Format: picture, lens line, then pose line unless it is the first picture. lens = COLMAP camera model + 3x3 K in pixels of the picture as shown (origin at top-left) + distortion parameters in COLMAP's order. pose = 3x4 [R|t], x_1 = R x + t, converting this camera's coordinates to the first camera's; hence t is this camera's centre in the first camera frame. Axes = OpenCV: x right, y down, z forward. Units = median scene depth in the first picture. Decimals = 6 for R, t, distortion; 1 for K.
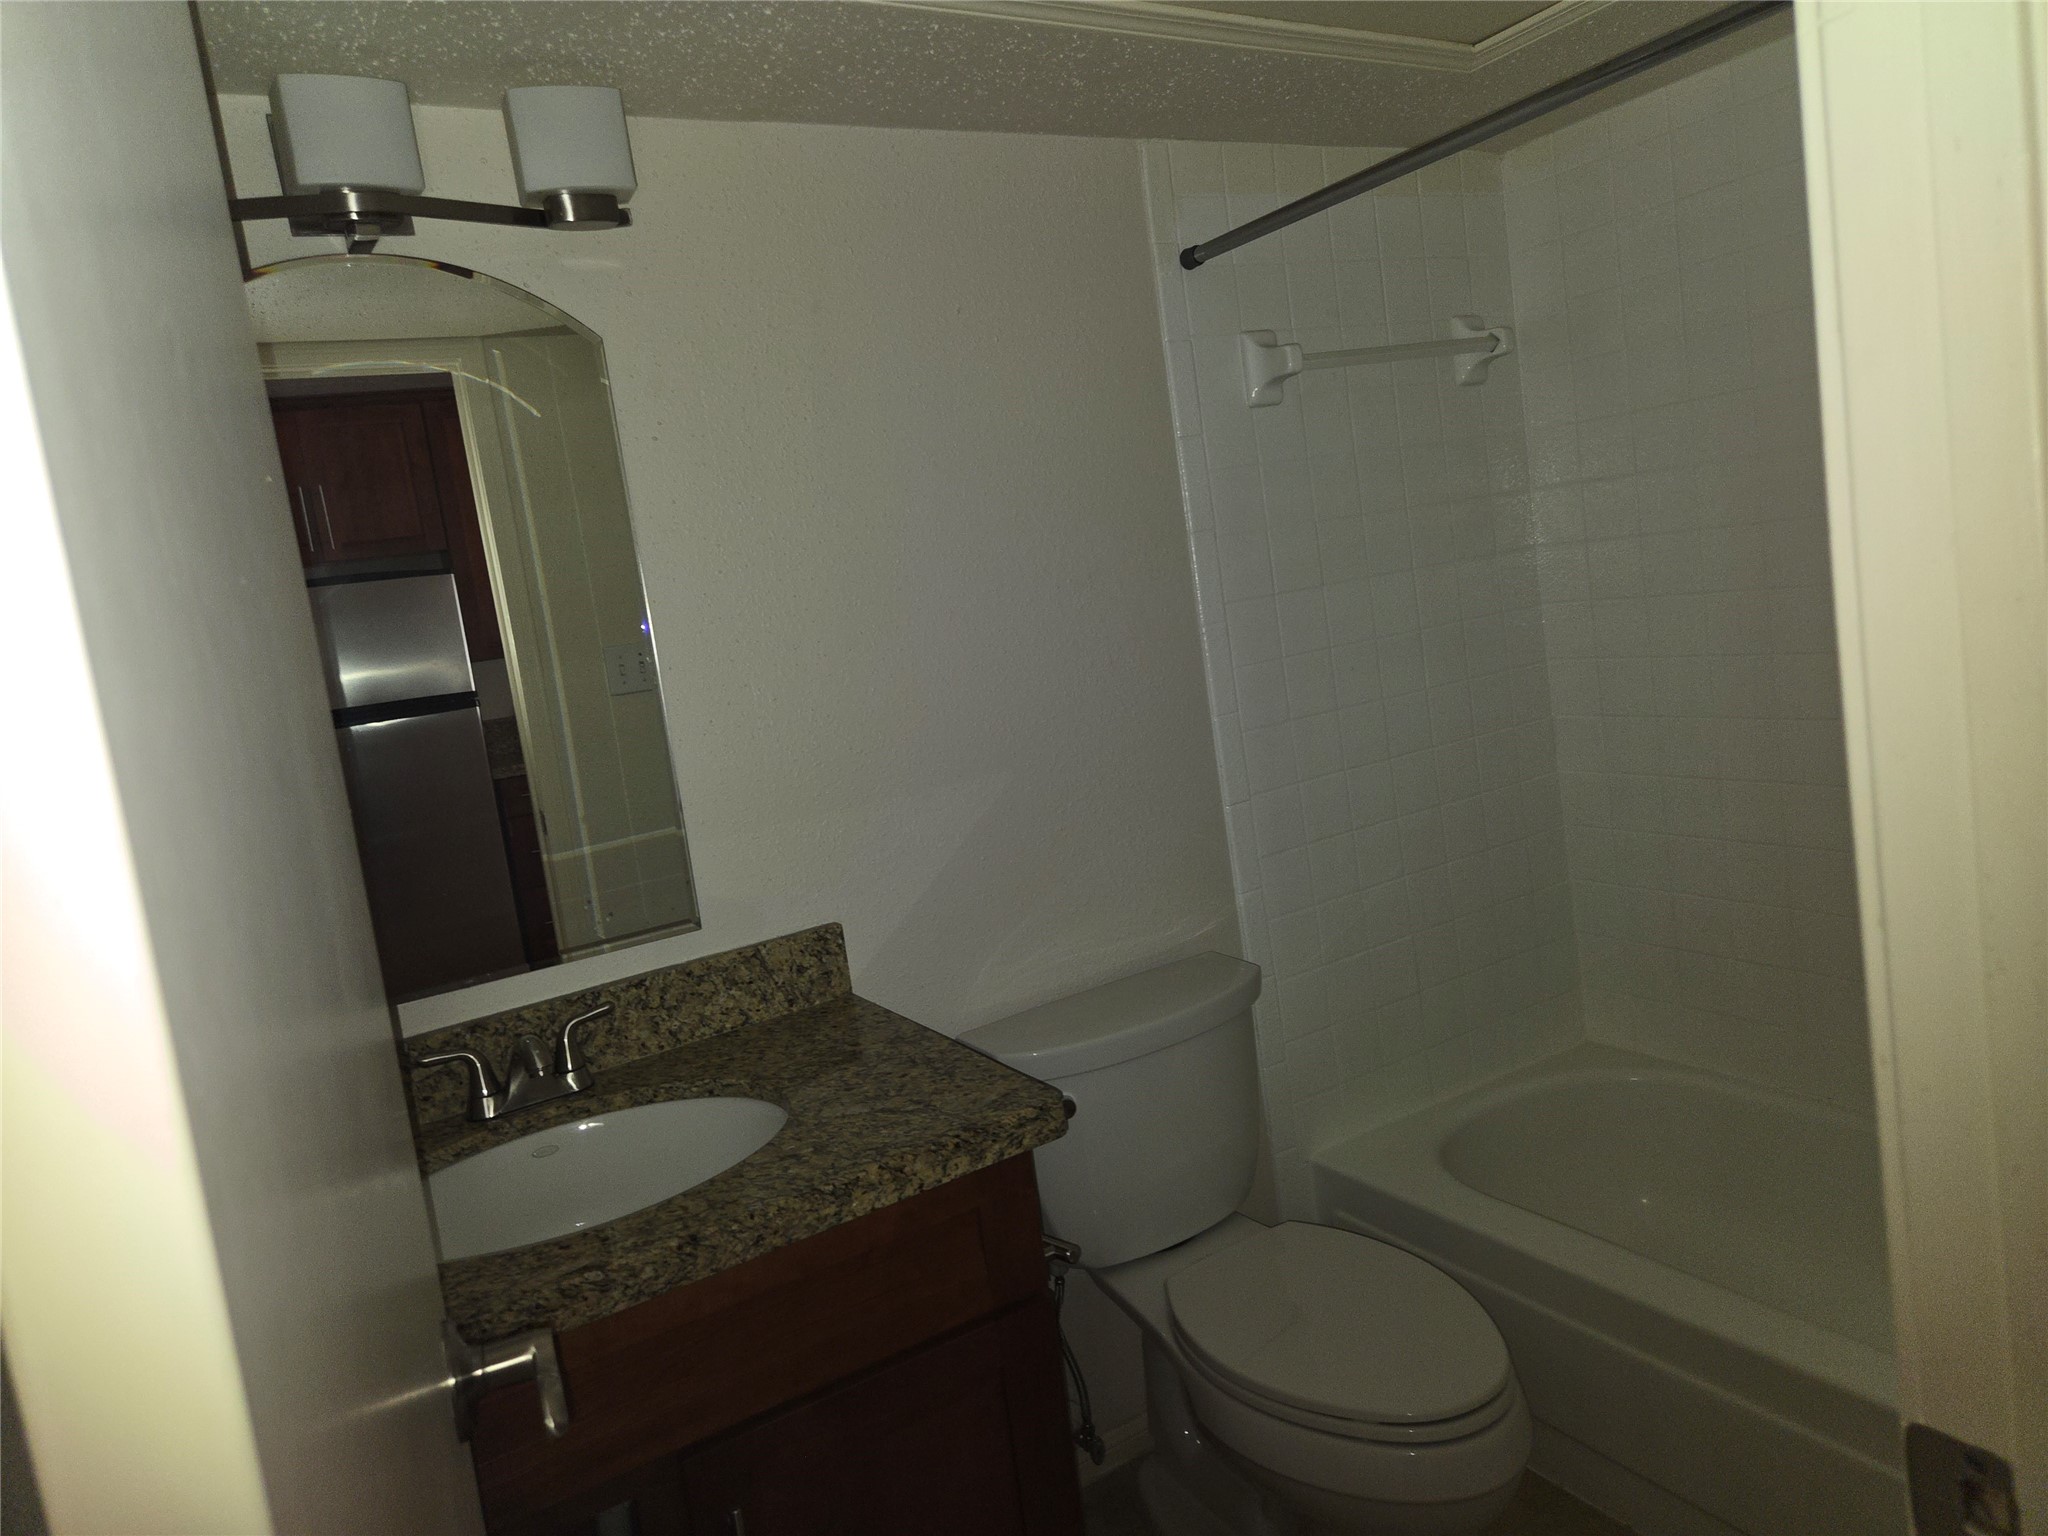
lens RADIAL K [[1348.5, 0, 1001.3], [0, 1348.5, 690.7], [0, 0, 1]] dist [0.039248, -0.000234]
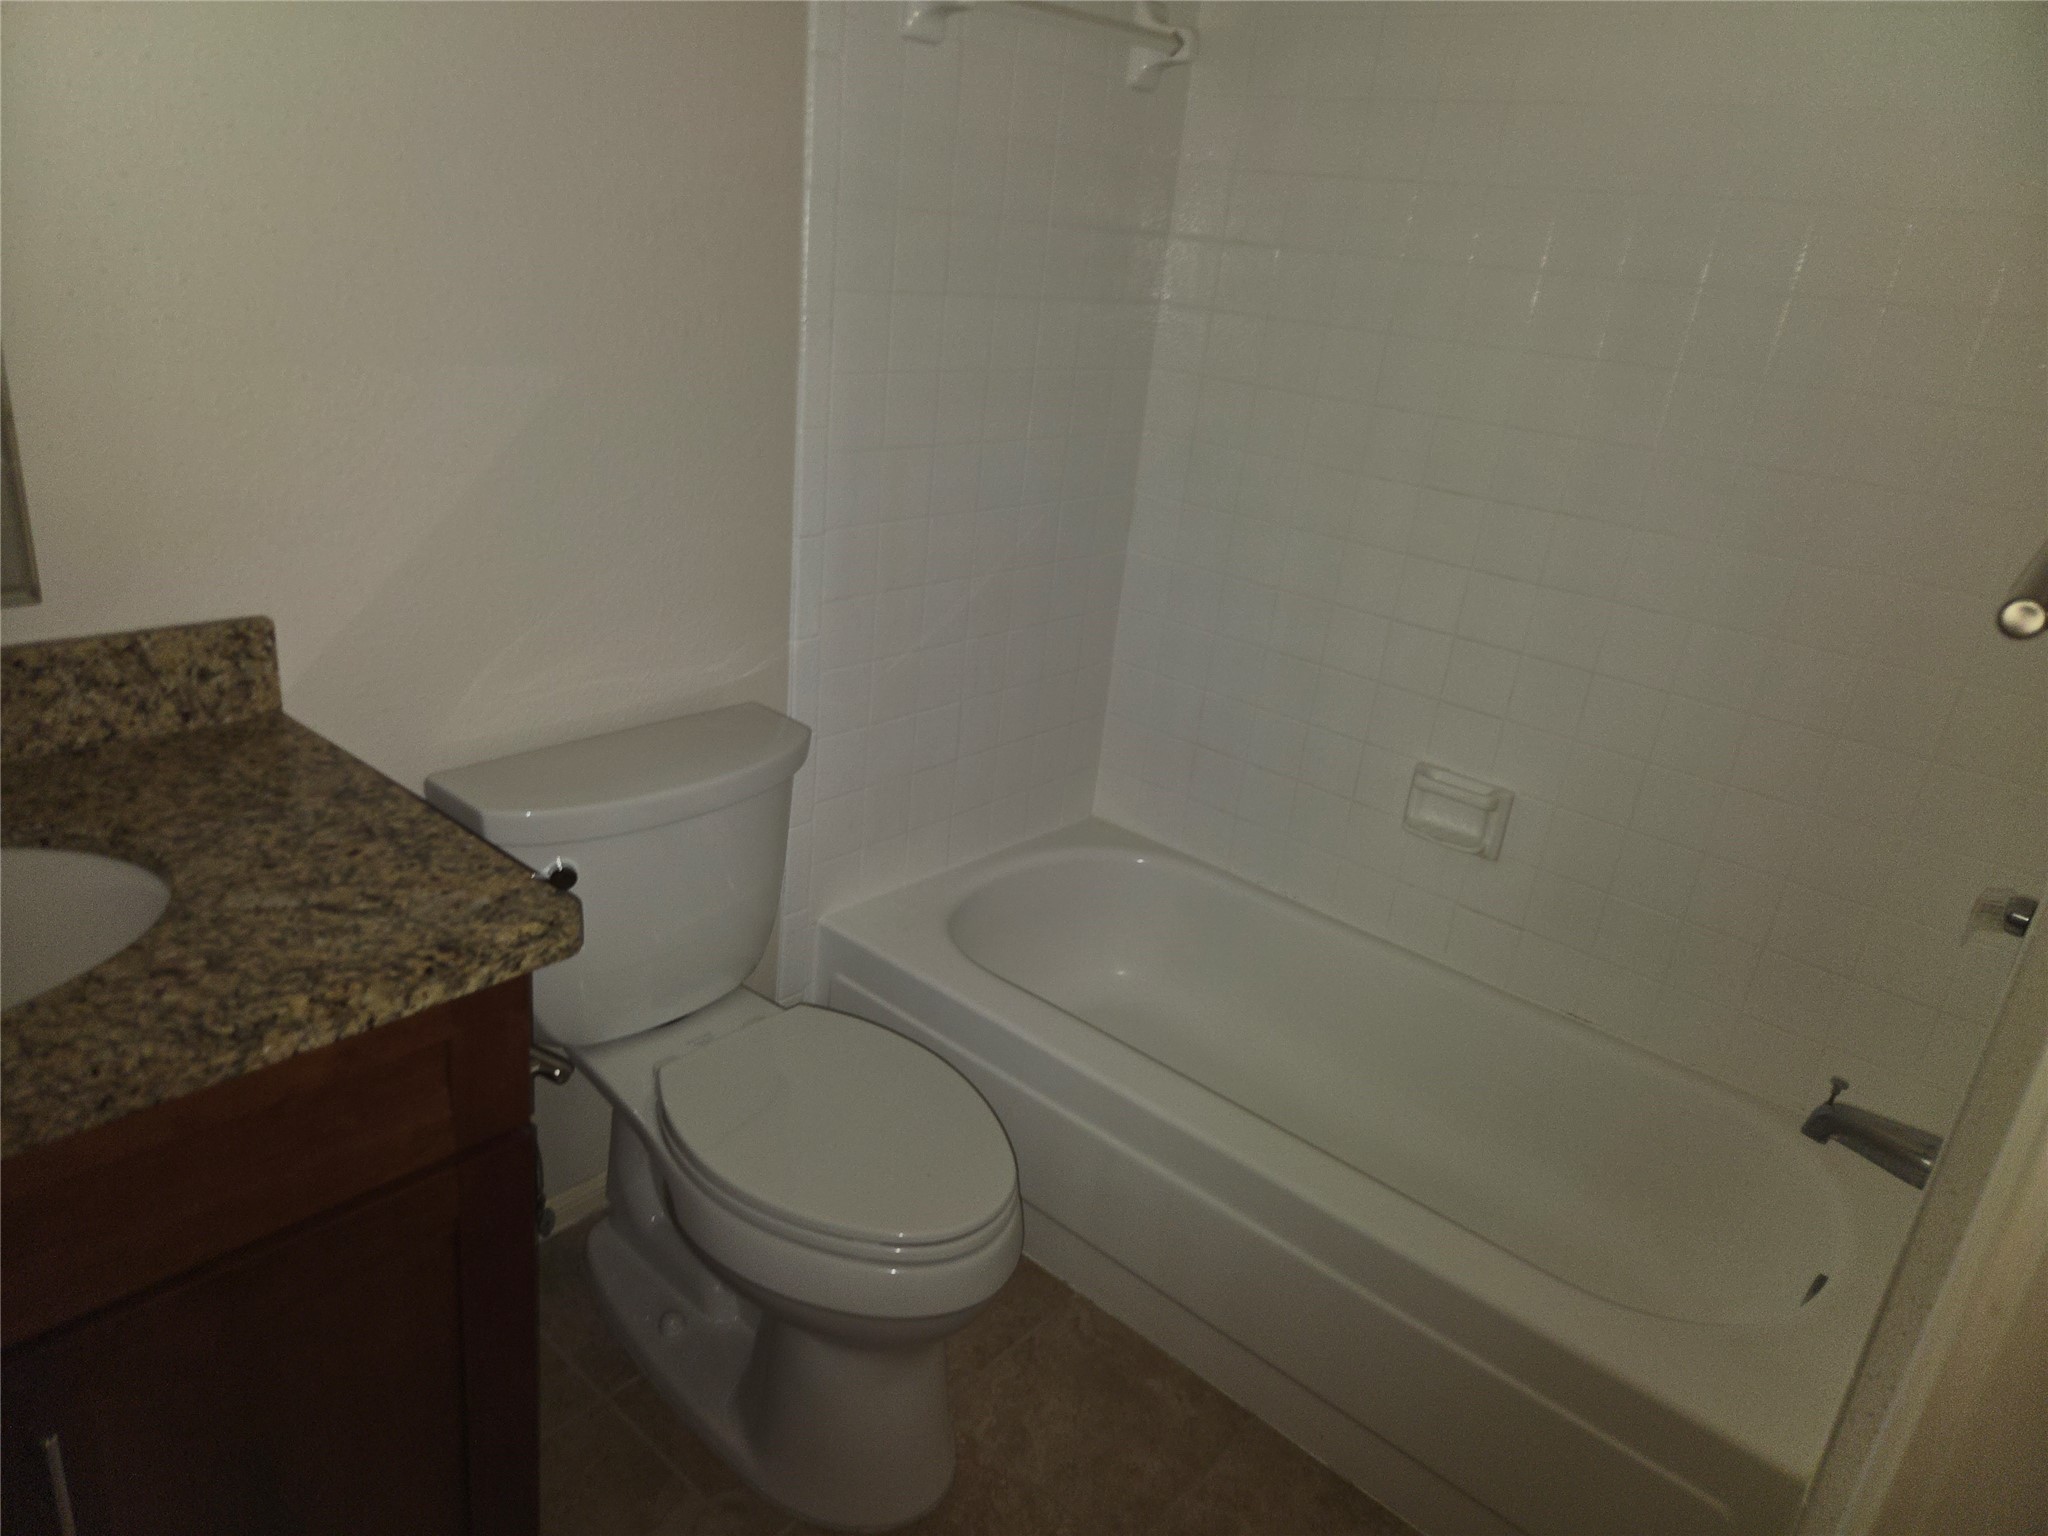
lens RADIAL K [[1377.9, 0, 1017.1], [0, 1377.9, 763.9], [0, 0, 1]] dist [0.058493, -0.046735]
pose [[0.919256, 0.106179, 0.379071, -0.032484], [-0.206131, 0.950204, 0.233715, -0.016794], [-0.335379, -0.292982, 0.895367, 0.204436]]
